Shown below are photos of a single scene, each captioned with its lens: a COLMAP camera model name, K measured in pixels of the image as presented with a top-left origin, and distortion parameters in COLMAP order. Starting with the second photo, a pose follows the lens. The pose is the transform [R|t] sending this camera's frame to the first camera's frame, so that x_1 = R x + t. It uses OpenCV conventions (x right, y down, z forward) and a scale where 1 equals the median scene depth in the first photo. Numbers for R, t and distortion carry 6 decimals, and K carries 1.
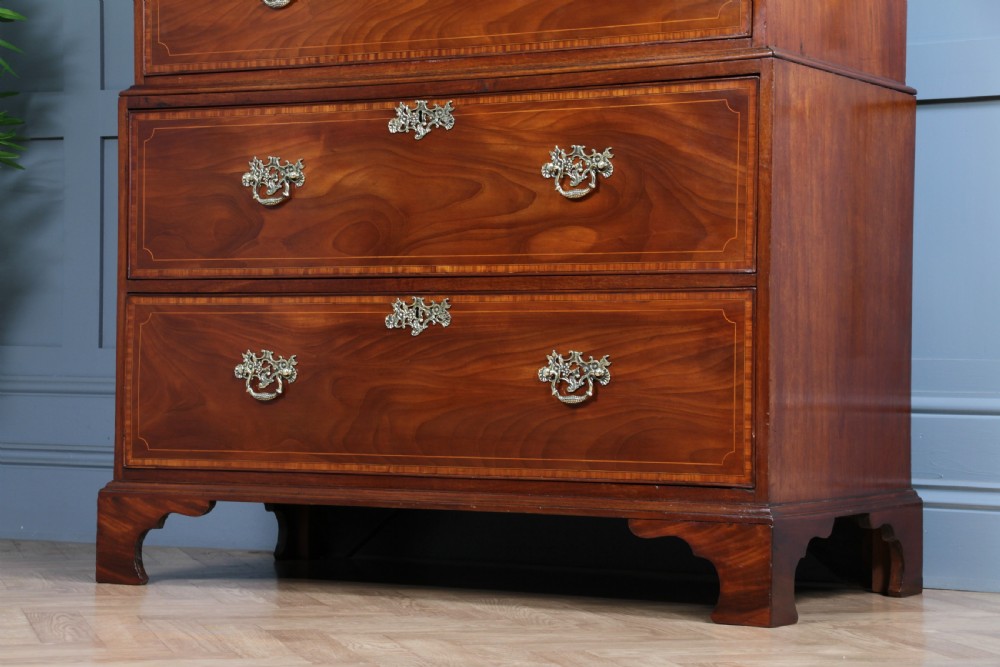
lens RADIAL K [[2324.9, 0, 501.4], [0, 2324.9, 373.2], [0, 0, 1]] dist [0.292944, 0.128127]
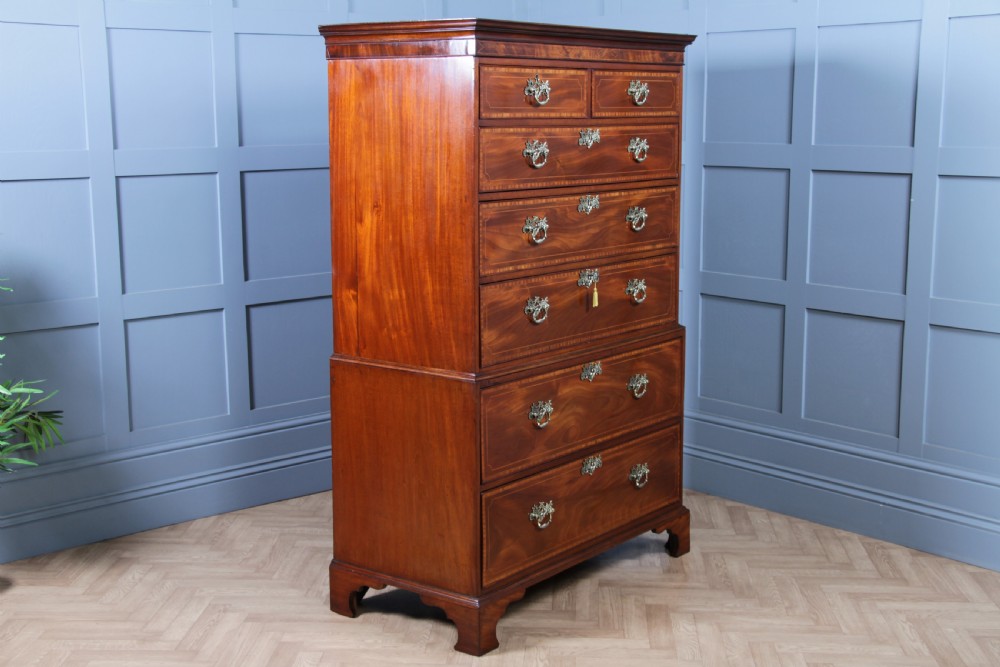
lens RADIAL K [[1396.3, 0, 503.9], [0, 1396.3, 372.5], [0, 0, 1]] dist [0.008386, 0.100771]
pose [[0.128821, -0.194915, 0.972324, -1.242653], [0.008389, 0.980672, 0.195478, -0.350647], [-0.991632, -0.017025, 0.127967, 0.928032]]
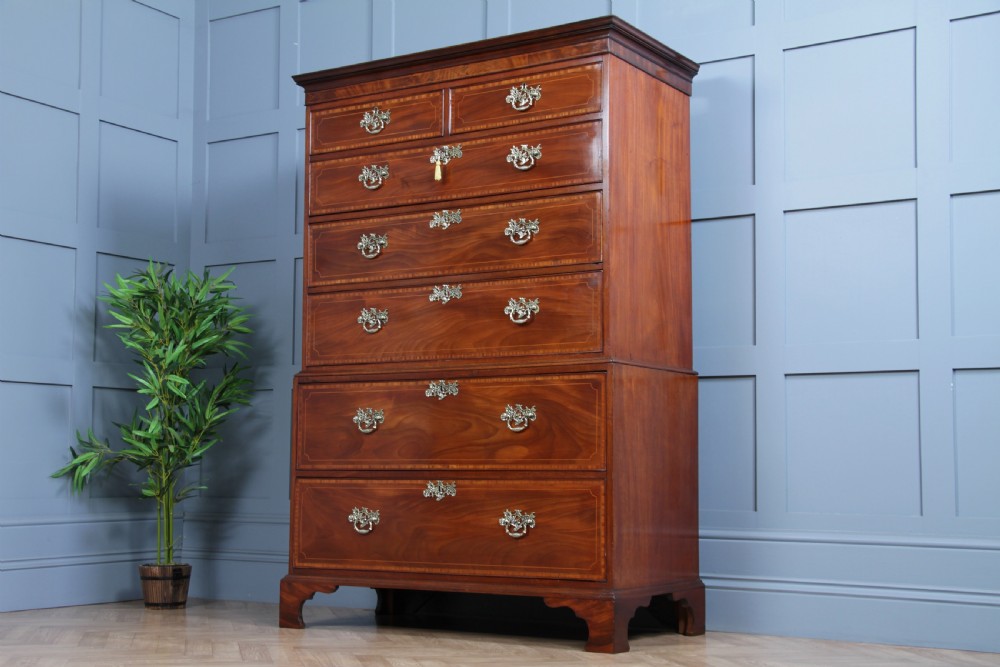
lens RADIAL K [[1396.3, 0, 503.9], [0, 1396.3, 372.5], [0, 0, 1]] dist [0.008386, 0.100771]
pose [[0.998951, -0.006737, -0.045297, 0.071695], [0.003098, 0.996796, -0.079921, -0.029896], [0.045690, 0.079697, 0.995771, -0.168149]]
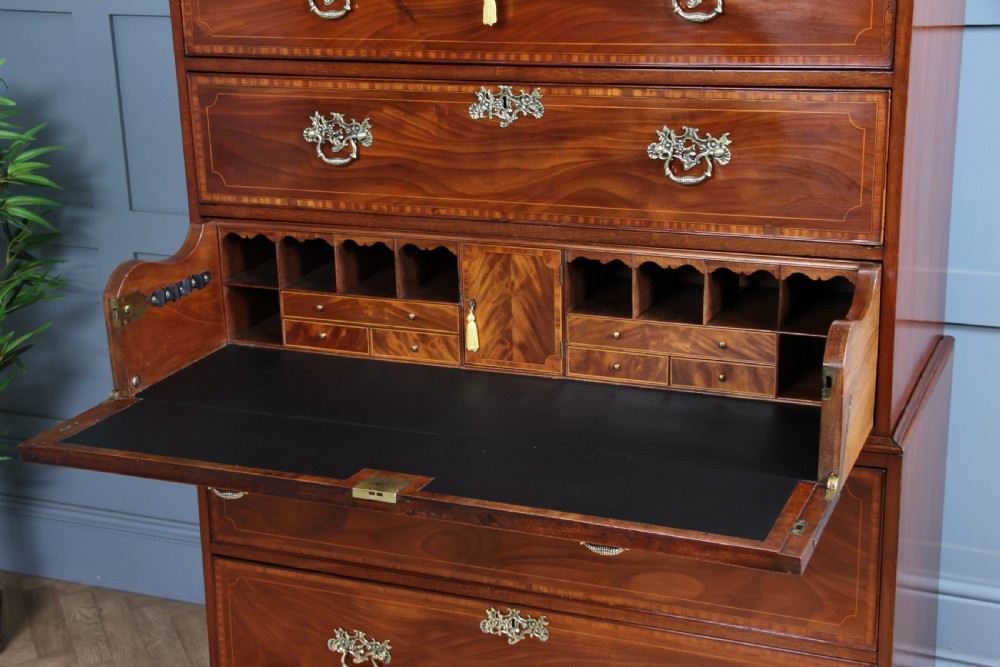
lens RADIAL K [[1434.0, 0, 515.5], [0, 1434.0, 342.7], [0, 0, 1]] dist [0.043456, 0.223708]
pose [[0.990802, -0.066238, 0.117999, -0.103344], [0.031044, 0.960014, 0.278227, -0.326568], [-0.131709, -0.272005, 0.953240, 0.428882]]
